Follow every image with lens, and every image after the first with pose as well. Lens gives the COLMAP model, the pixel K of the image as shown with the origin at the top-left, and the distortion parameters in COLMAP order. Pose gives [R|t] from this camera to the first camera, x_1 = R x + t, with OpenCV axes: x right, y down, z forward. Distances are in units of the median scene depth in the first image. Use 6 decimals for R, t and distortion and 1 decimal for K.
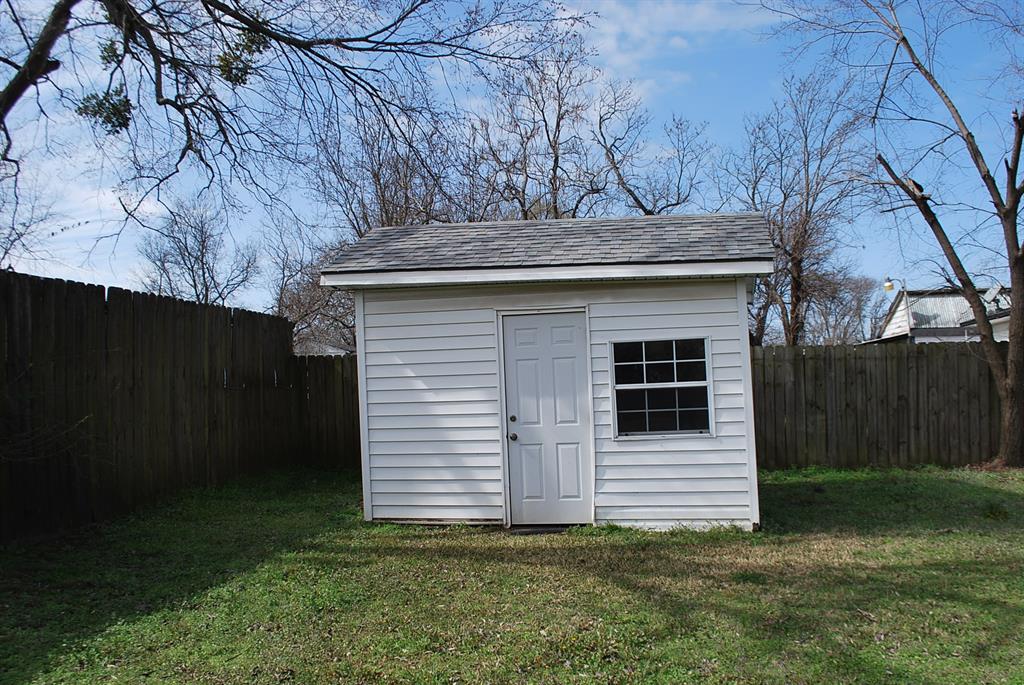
lens RADIAL K [[820.1, 0, 519.0], [0, 820.1, 368.2], [0, 0, 1]] dist [-0.078885, 0.009698]
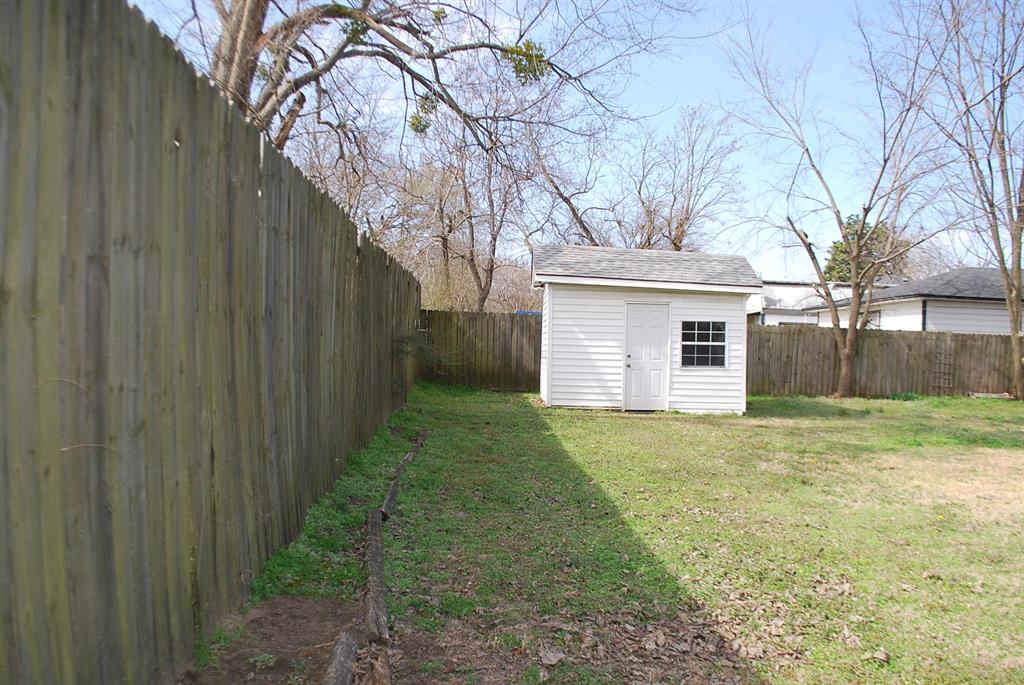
lens RADIAL K [[820.1, 0, 514.3], [0, 820.1, 367.1], [0, 0, 1]] dist [-0.078885, 0.009698]
pose [[0.975440, 0.045000, 0.215621, -0.702055], [-0.058441, 0.996698, 0.056367, -0.007067], [-0.212373, -0.067584, 0.974849, -0.863043]]
